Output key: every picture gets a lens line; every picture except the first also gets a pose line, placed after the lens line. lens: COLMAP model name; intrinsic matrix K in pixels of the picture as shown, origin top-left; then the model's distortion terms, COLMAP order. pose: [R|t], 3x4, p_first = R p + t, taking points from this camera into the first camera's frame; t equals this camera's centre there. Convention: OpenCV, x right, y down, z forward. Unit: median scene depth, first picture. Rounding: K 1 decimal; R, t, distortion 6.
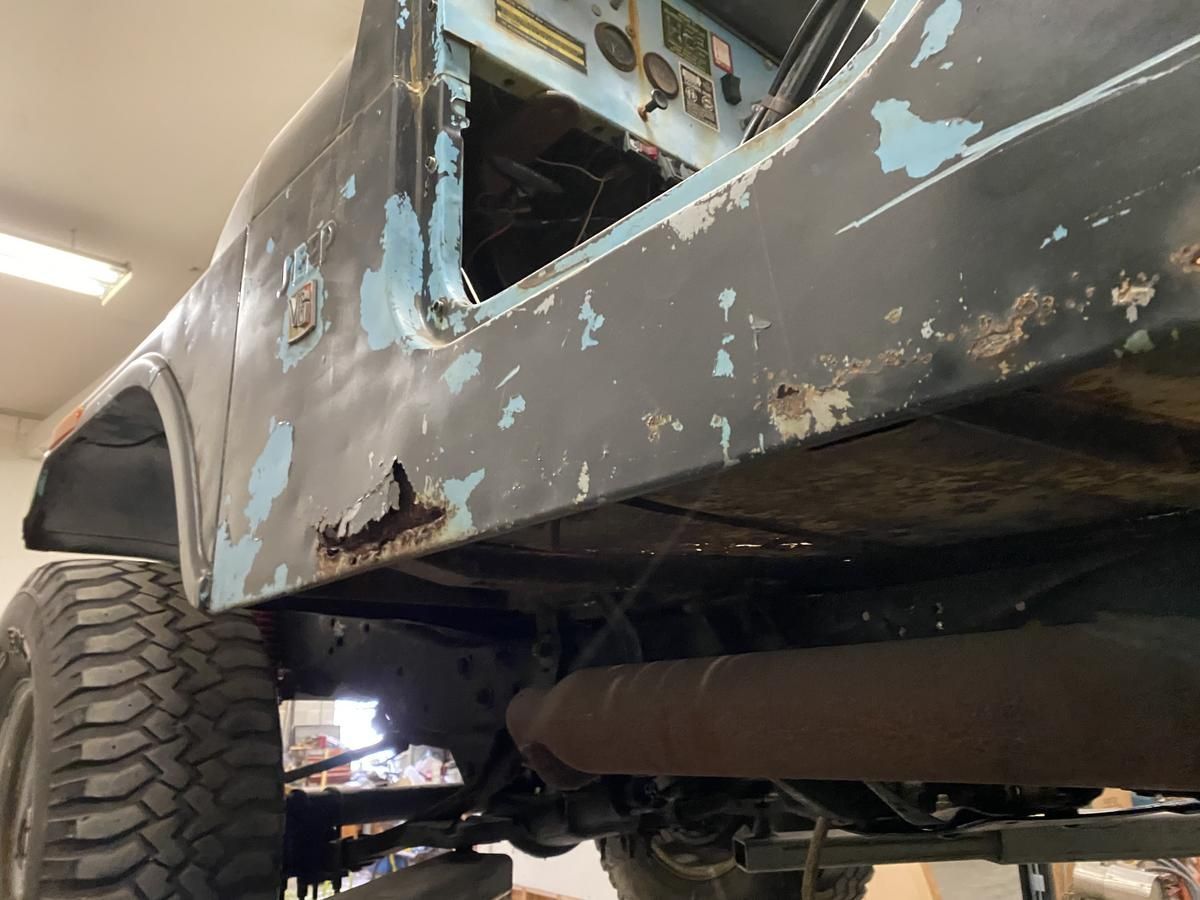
lens RADIAL K [[918.2, 0, 597.2], [0, 918.2, 449.8], [0, 0, 1]] dist [0.045665, -0.031804]
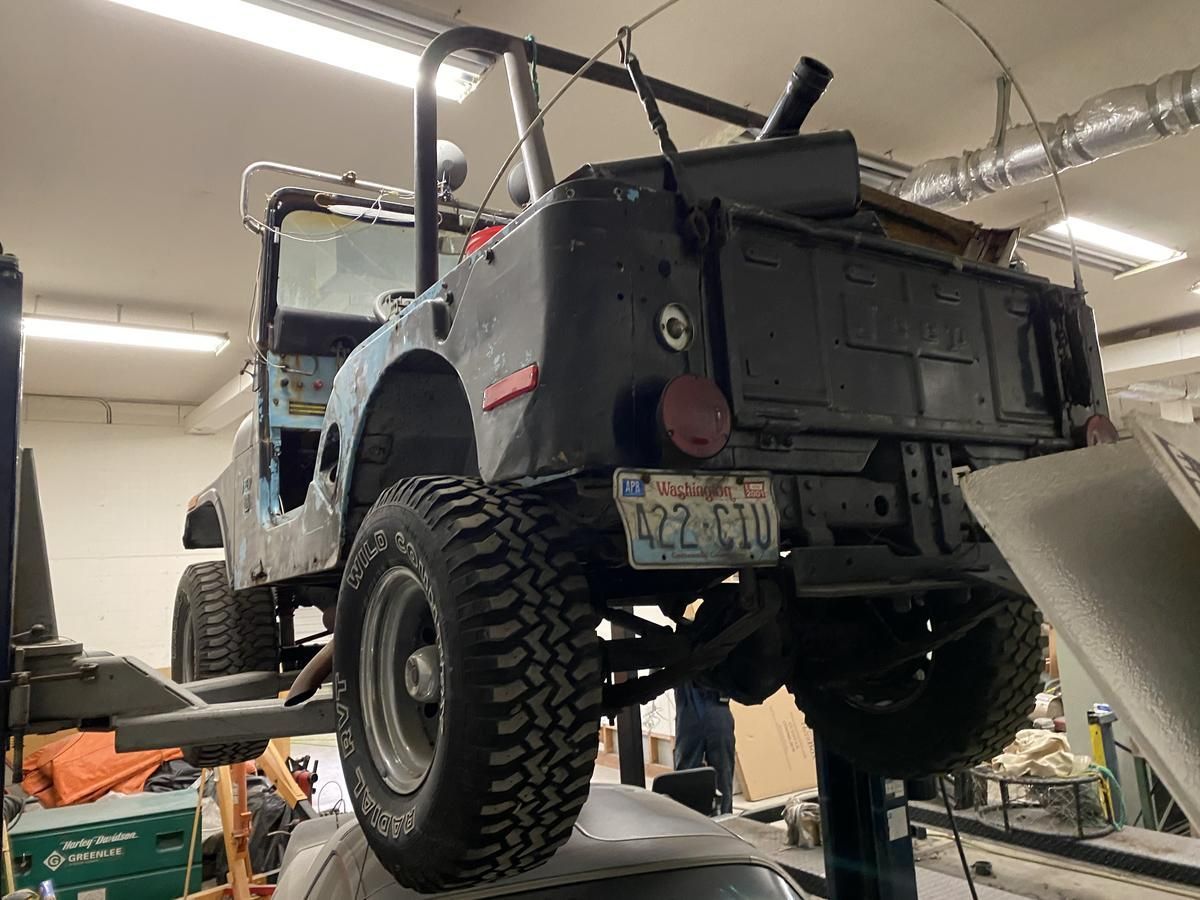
lens RADIAL K [[918.2, 0, 595.7], [0, 918.2, 443.4], [0, 0, 1]] dist [0.045665, -0.031804]
pose [[0.986683, -0.068854, -0.147362, 1.190985], [0.087151, 0.988752, 0.121546, -0.547177], [0.137336, -0.132771, 0.981586, -1.724609]]
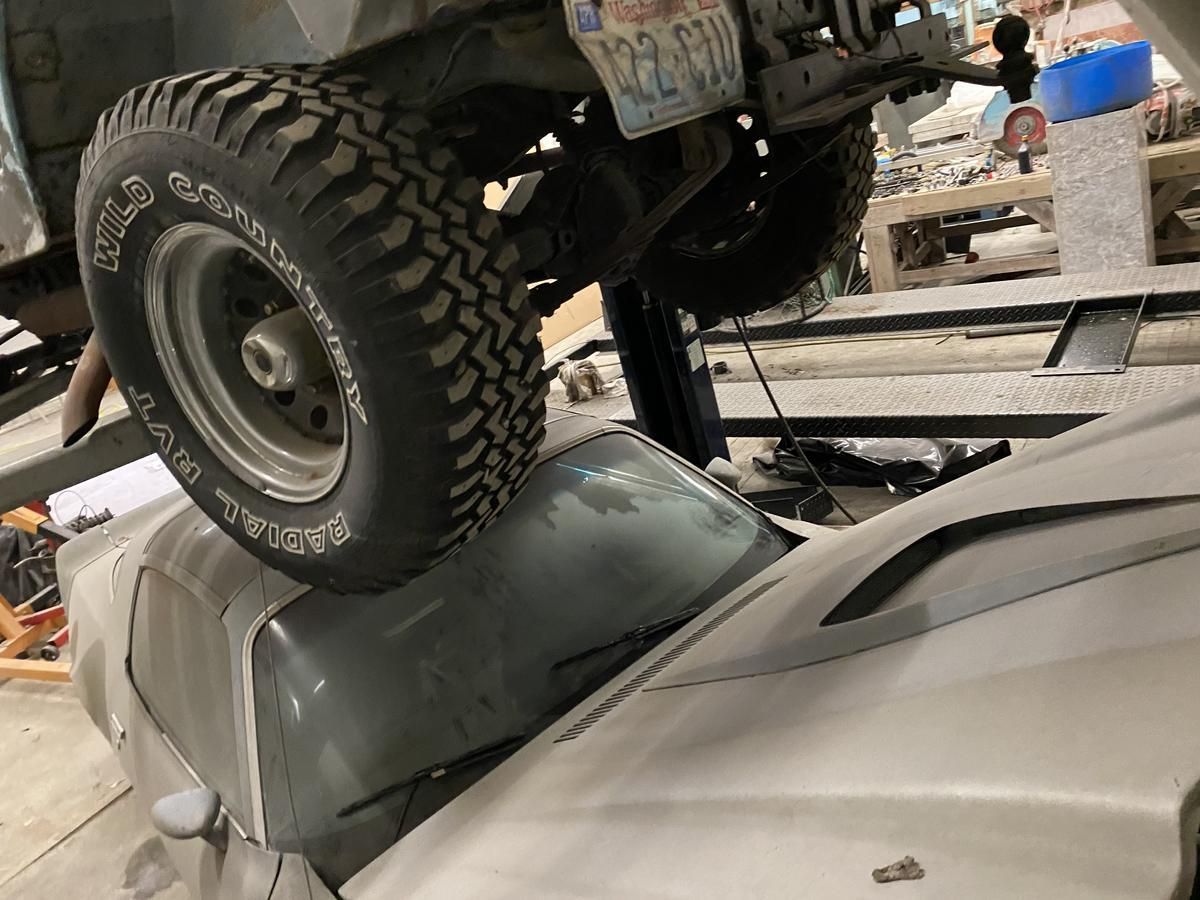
lens RADIAL K [[918.2, 0, 607.9], [0, 918.2, 438.8], [0, 0, 1]] dist [0.045665, -0.031804]
pose [[0.941022, -0.313647, 0.126901, 0.685893], [0.187856, 0.796273, 0.575030, -0.487988], [-0.281404, -0.517277, 0.808230, -1.229418]]
